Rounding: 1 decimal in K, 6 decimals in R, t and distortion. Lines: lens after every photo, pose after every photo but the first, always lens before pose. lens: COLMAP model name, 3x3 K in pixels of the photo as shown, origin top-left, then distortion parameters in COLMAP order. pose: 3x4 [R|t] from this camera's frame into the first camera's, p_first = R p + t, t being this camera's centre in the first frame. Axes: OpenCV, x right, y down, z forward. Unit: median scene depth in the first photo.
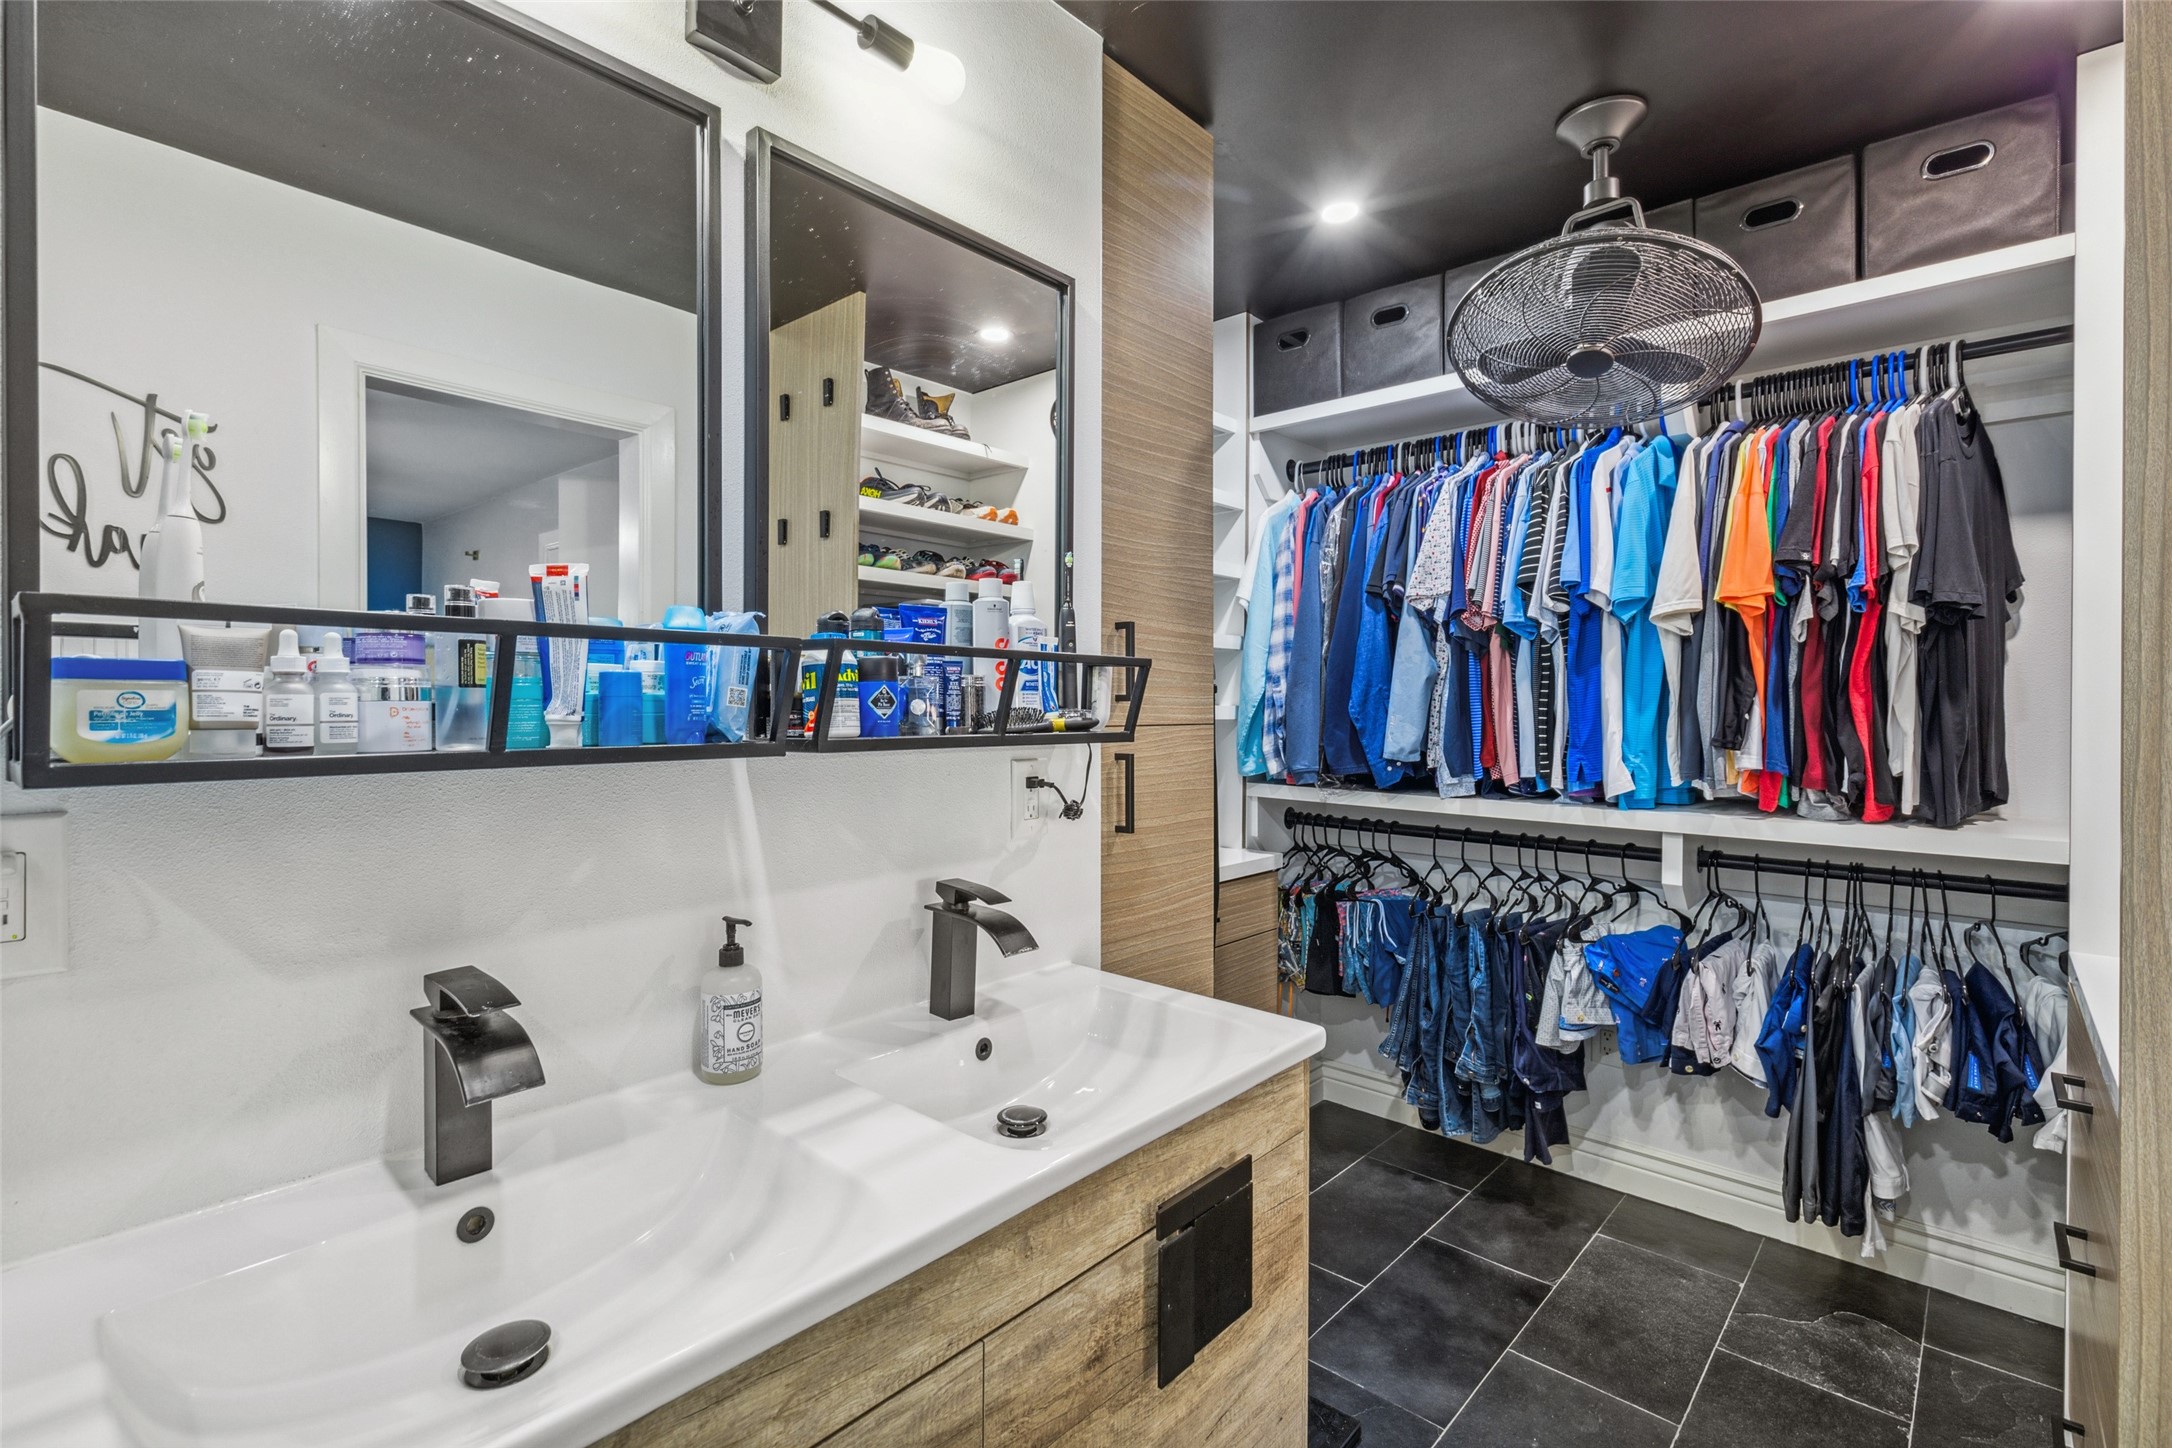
lens RADIAL K [[988.0, 0, 1055.9], [0, 988.0, 708.4], [0, 0, 1]] dist [0.001797, 0.000146]
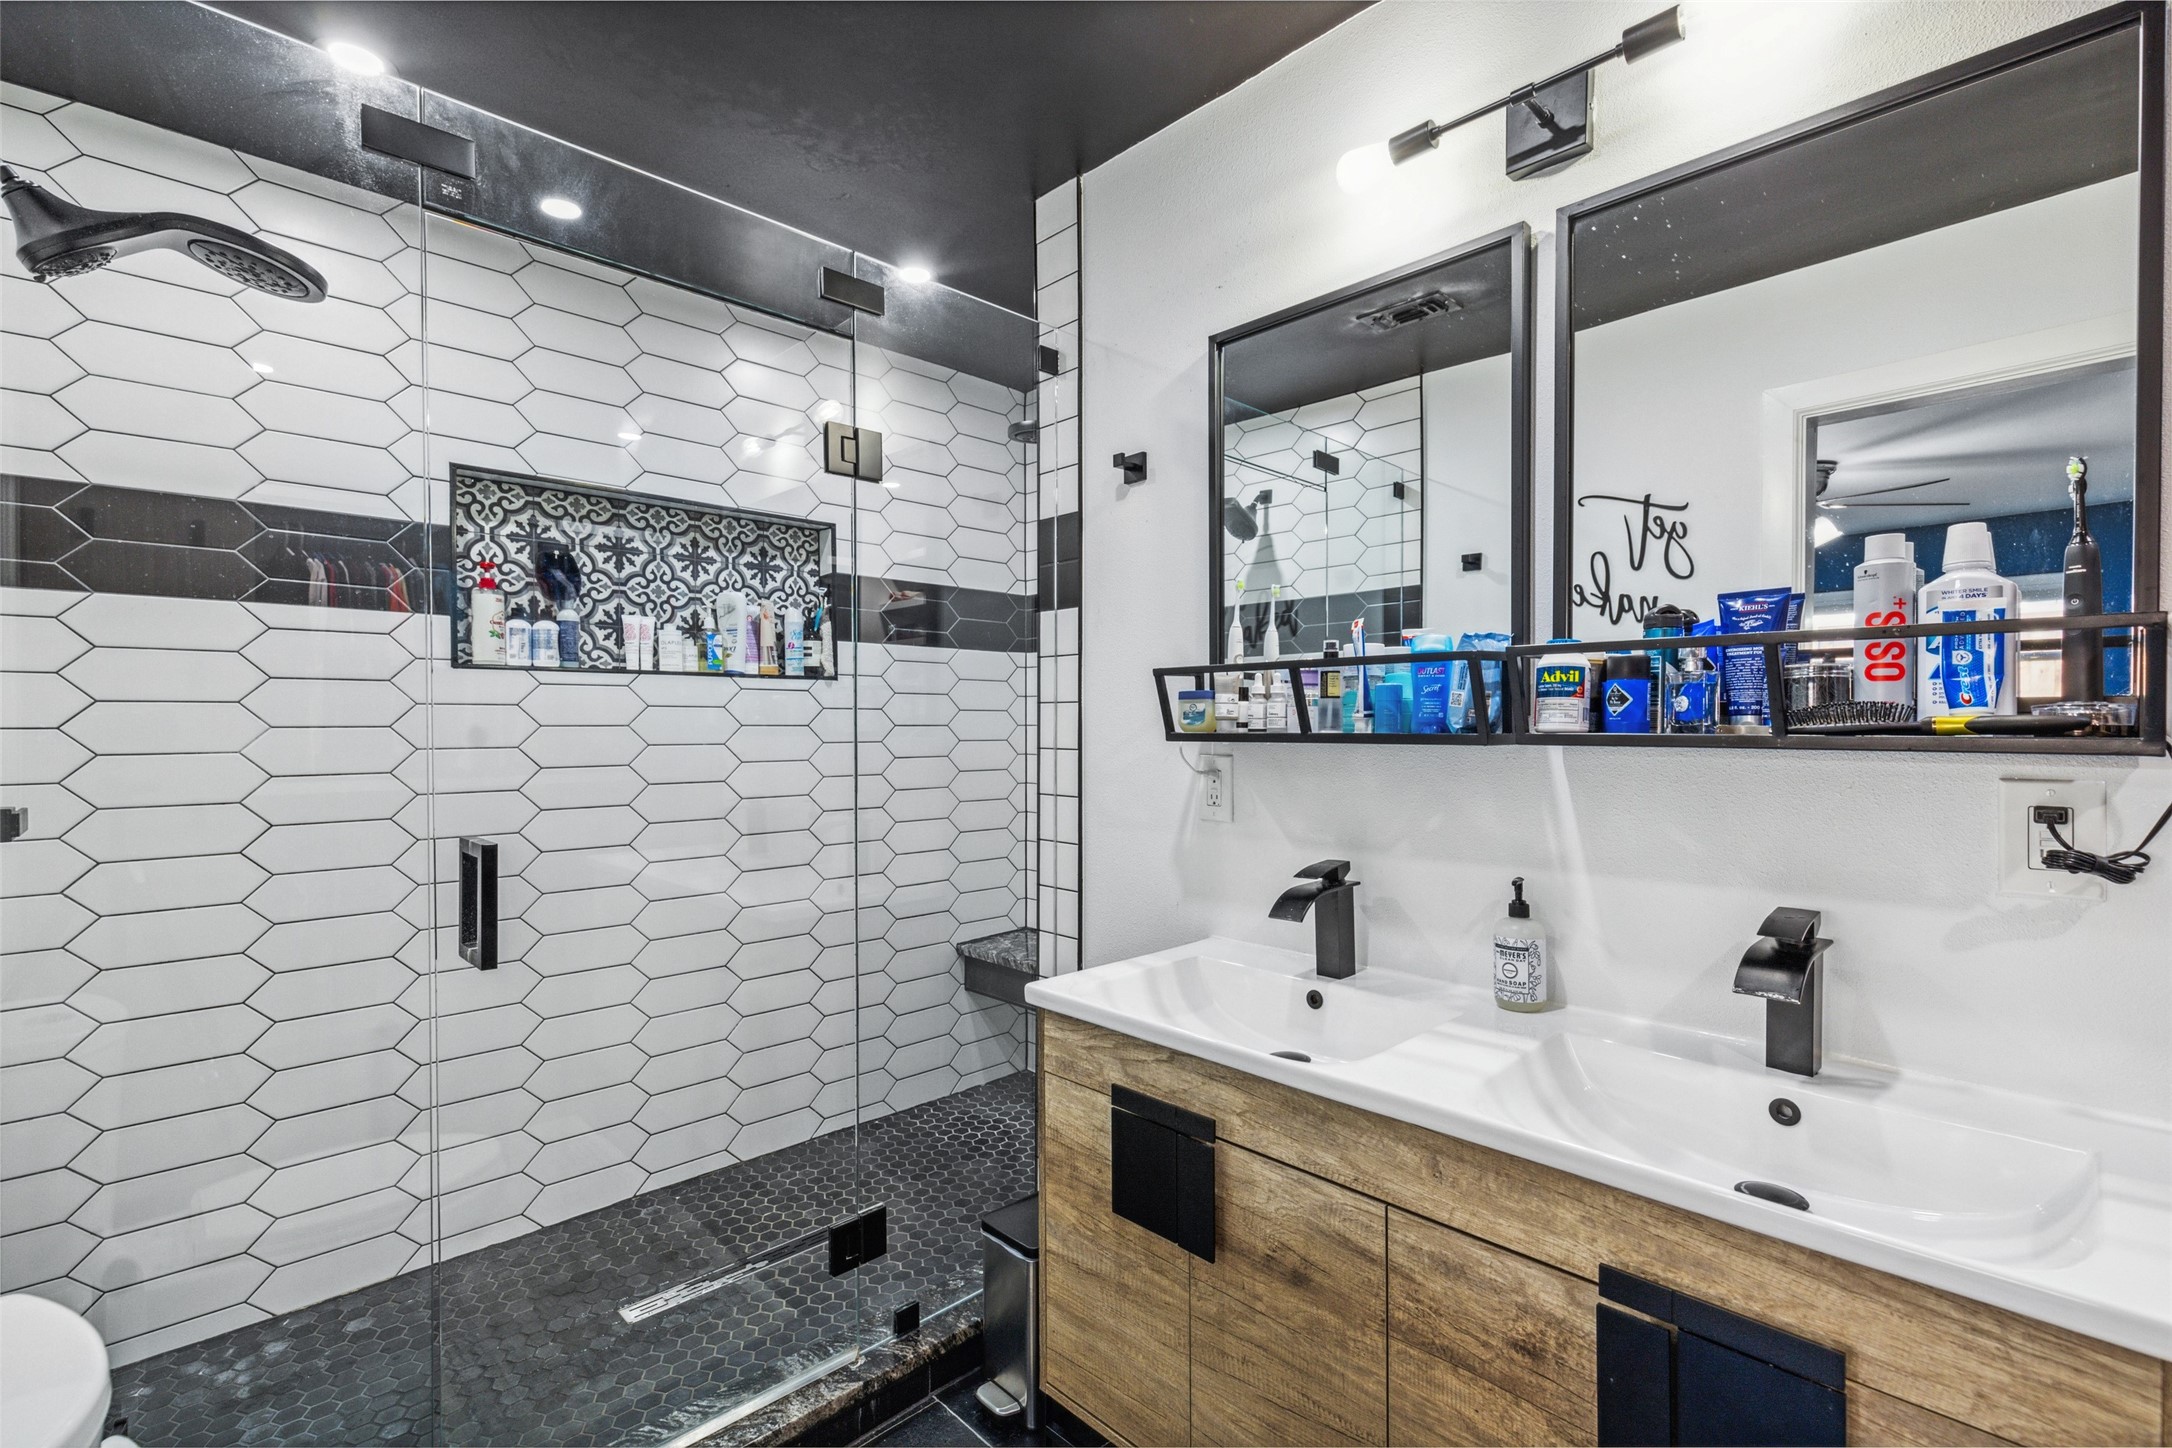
lens RADIAL K [[971.4, 0, 1076.4], [0, 971.4, 735.1], [0, 0, 1]] dist [0.006031, 0.000307]
pose [[-0.060097, 0.005851, -0.998175, 0.909118], [-0.005283, 0.999967, 0.006180, 0.028611], [0.998179, 0.005644, -0.060064, 0.520933]]
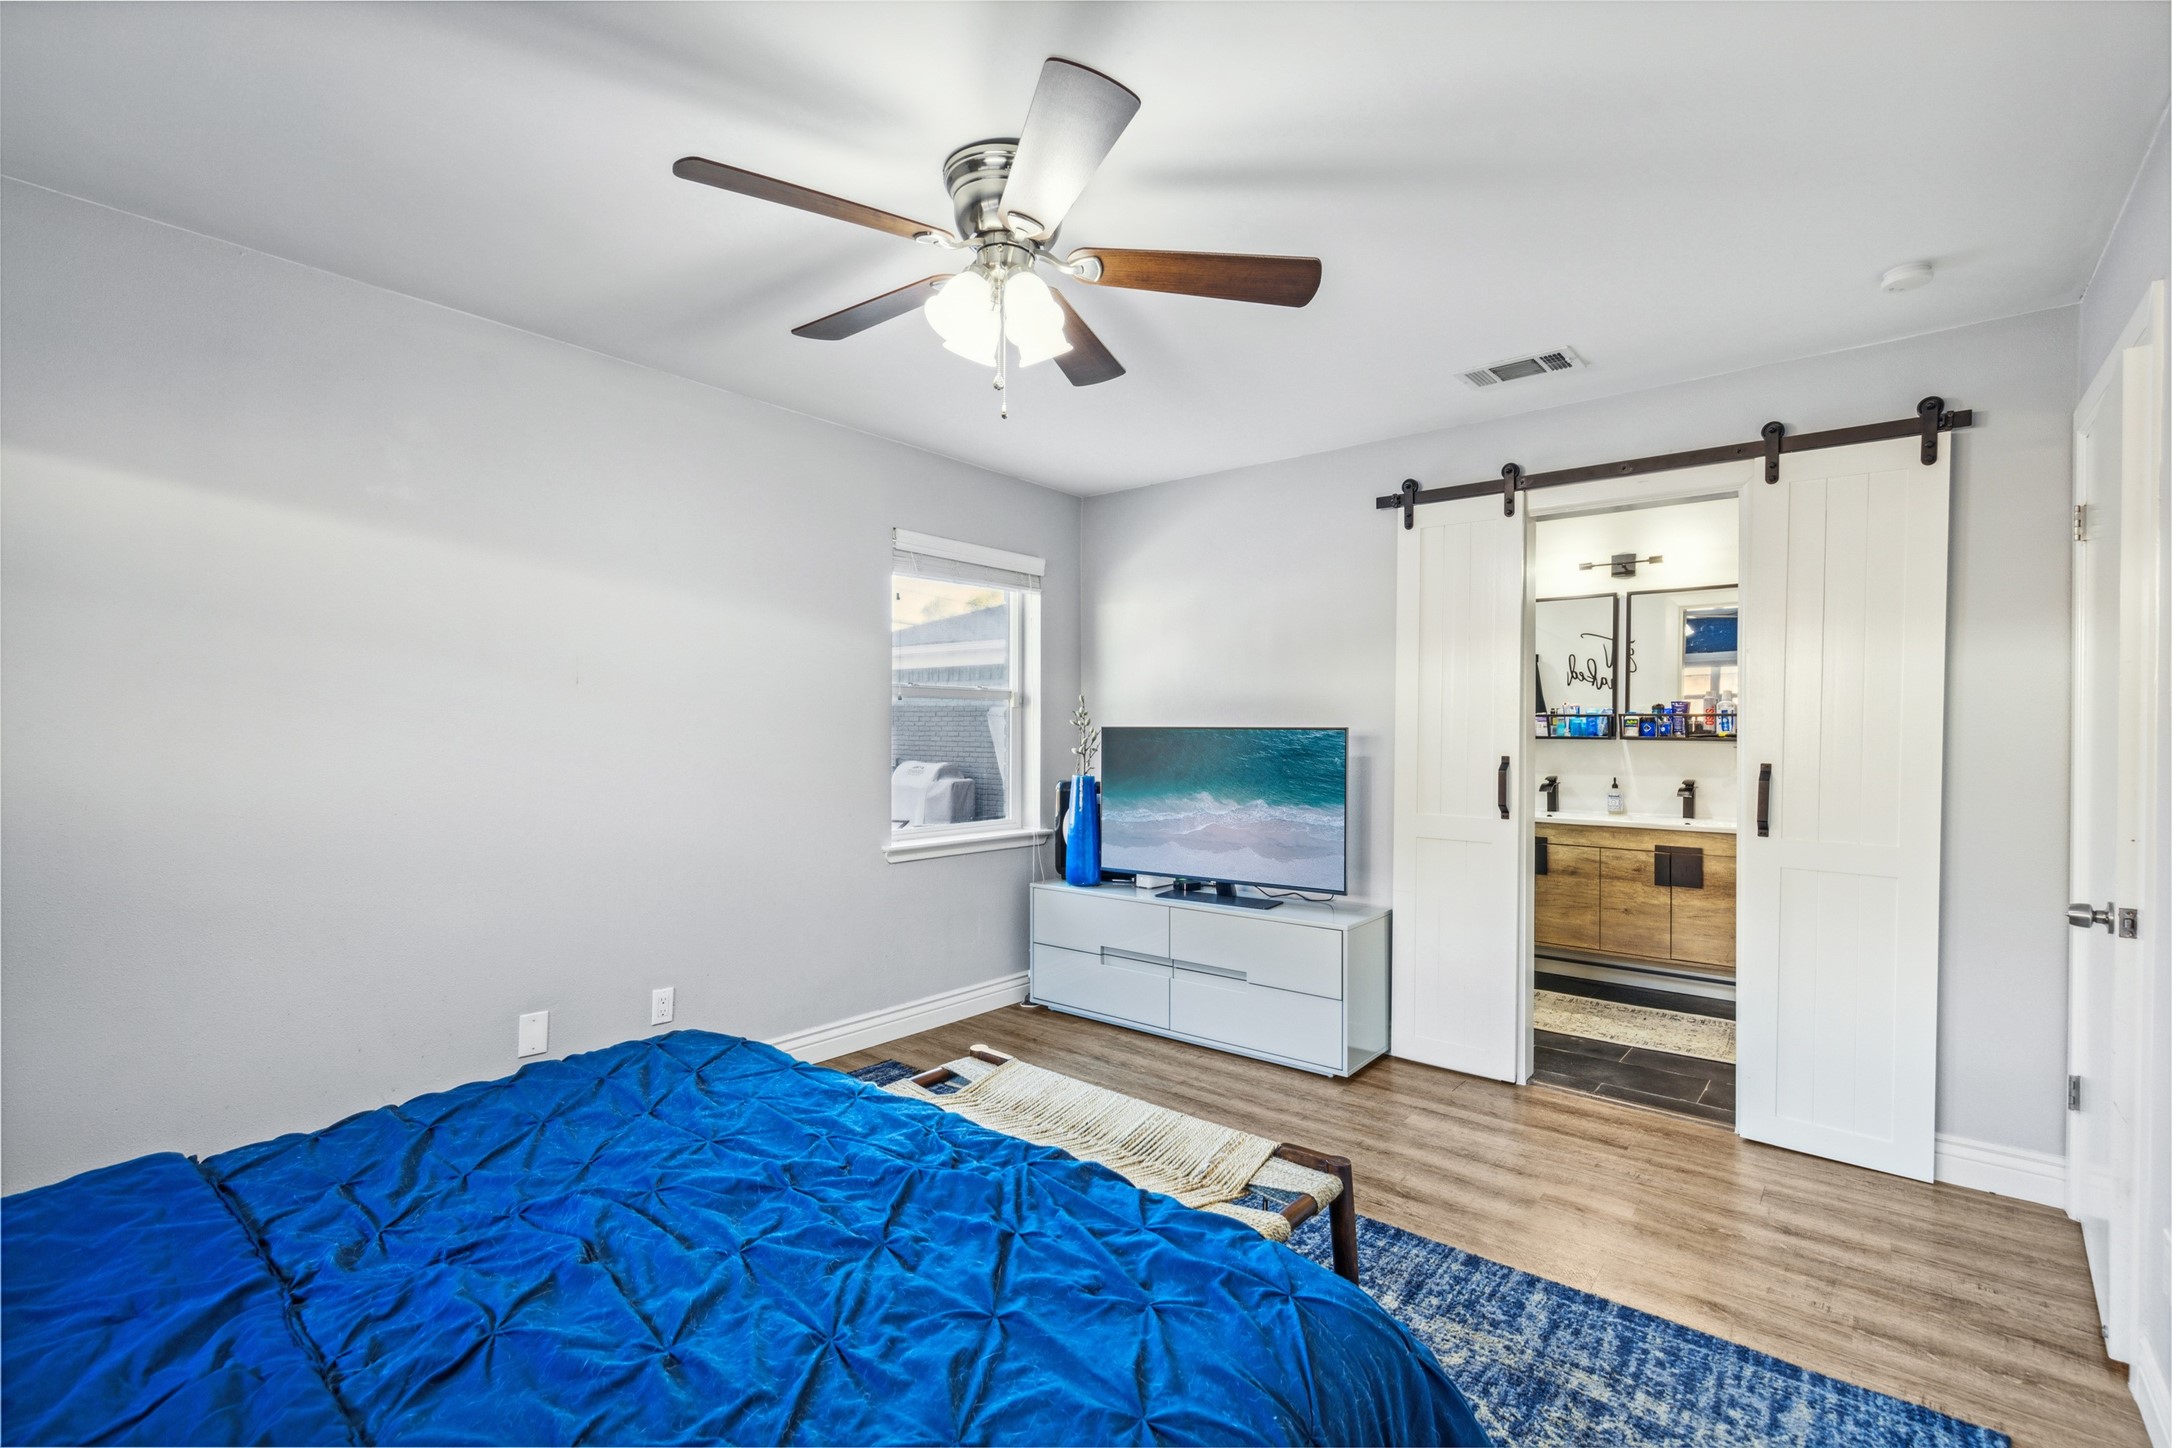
lens RADIAL K [[971.4, 0, 1076.4], [0, 971.4, 735.1], [0, 0, 1]] dist [0.006031, 0.000307]
pose [[0.058451, -0.000974, -0.998290, 3.820918], [-0.016265, 0.999866, -0.001928, 0.070886], [0.998158, 0.016350, 0.058427, -1.627437]]
